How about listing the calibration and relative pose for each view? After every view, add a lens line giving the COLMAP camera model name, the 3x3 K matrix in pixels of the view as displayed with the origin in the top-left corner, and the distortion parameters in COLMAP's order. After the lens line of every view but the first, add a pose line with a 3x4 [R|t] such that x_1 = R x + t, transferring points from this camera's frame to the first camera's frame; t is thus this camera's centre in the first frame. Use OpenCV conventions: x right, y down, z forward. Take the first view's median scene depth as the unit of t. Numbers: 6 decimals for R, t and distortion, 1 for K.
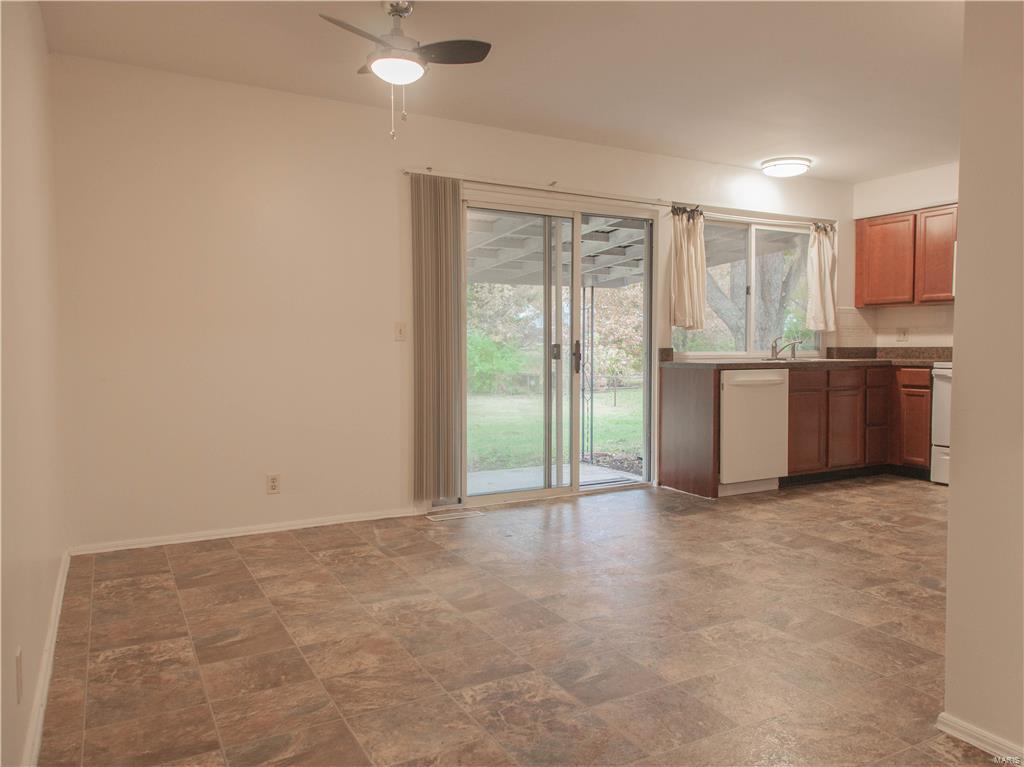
lens RADIAL K [[715.2, 0, 506.6], [0, 715.2, 379.9], [0, 0, 1]] dist [0.056137, 0.002047]
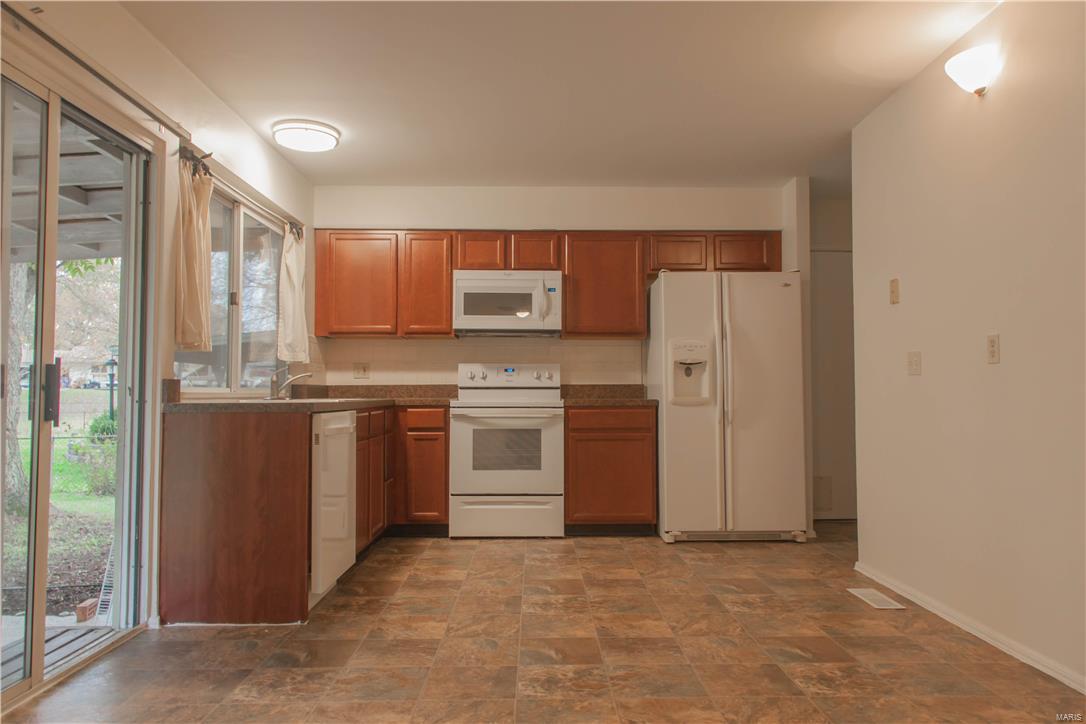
lens RADIAL K [[787.7, 0, 541.1], [0, 787.7, 354.6], [0, 0, 1]] dist [0.083565, -0.003270]
pose [[0.469551, 0.046804, 0.881664, -0.224380], [0.036970, 0.996676, -0.072598, -0.006800], [-0.882131, 0.066683, 0.466260, 0.464080]]
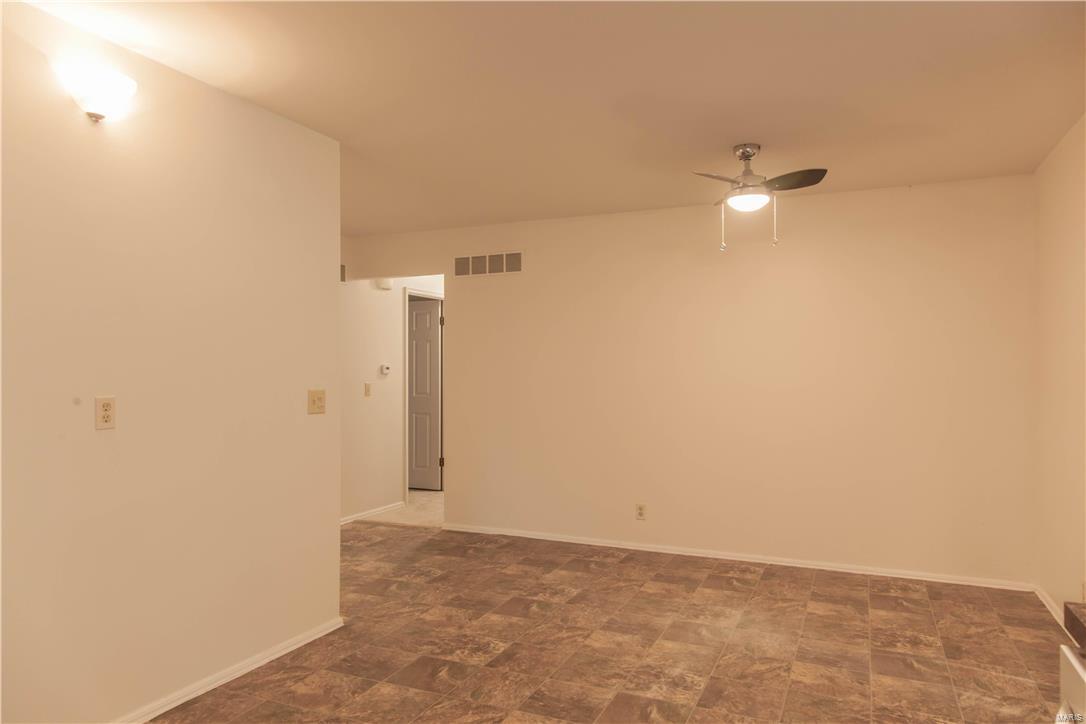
lens RADIAL K [[787.7, 0, 535.3], [0, 787.7, 370.3], [0, 0, 1]] dist [0.083565, -0.003270]
pose [[-0.777765, -0.009553, -0.628483, 0.493207], [-0.033341, 0.999104, 0.026075, -0.065762], [0.627670, 0.041234, -0.777386, 0.945515]]
